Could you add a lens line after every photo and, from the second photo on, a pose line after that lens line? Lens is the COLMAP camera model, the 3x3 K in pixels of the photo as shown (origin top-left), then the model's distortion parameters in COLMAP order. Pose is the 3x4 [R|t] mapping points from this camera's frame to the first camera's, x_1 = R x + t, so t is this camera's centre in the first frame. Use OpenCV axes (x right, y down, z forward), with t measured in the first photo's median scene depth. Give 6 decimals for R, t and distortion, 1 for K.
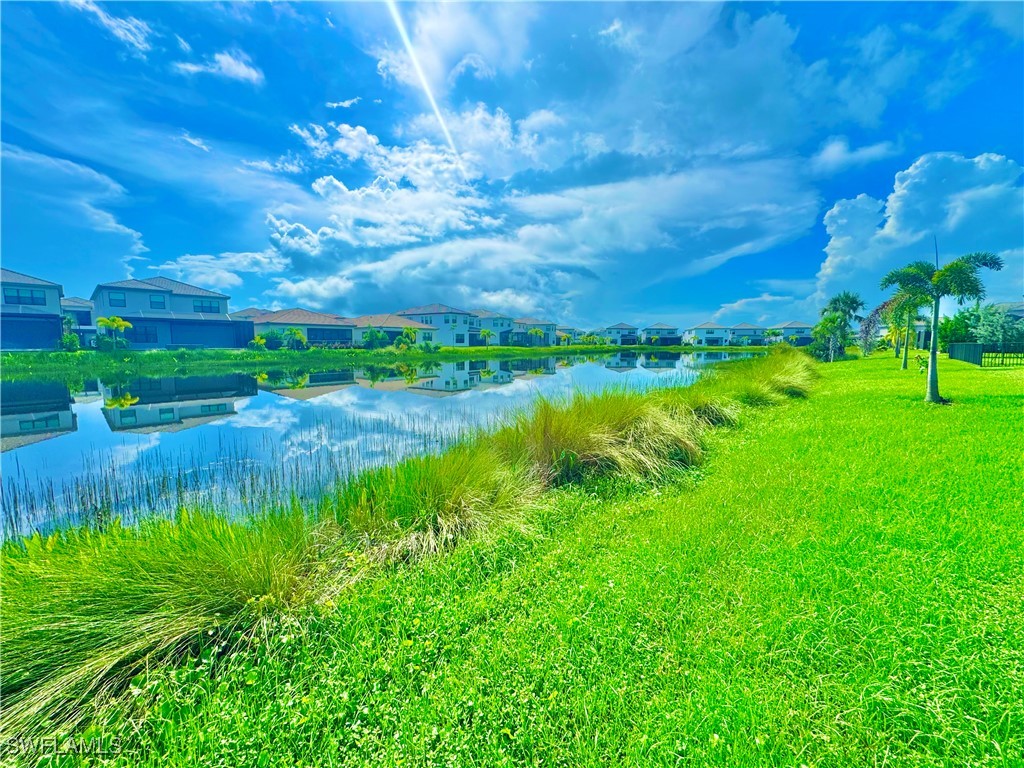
lens RADIAL K [[413.5, 0, 508.8], [0, 413.5, 384.5], [0, 0, 1]] dist [0.013892, -0.000164]
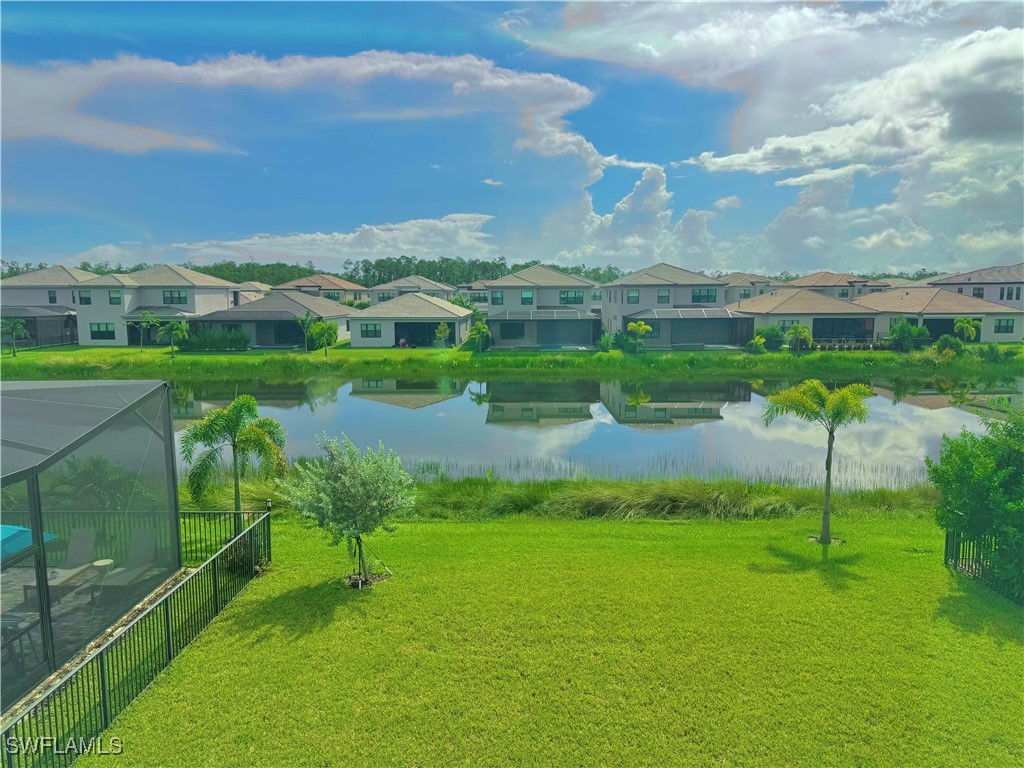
lens RADIAL K [[734.6, 0, 512.0], [0, 734.6, 384.0], [0, 0, 1]] dist [-0.001797, -0.002558]
pose [[0.679650, 0.088448, -0.728185, 0.129131], [-0.068336, 0.996021, 0.057199, -0.055001], [0.730347, 0.010886, 0.682990, -0.321581]]
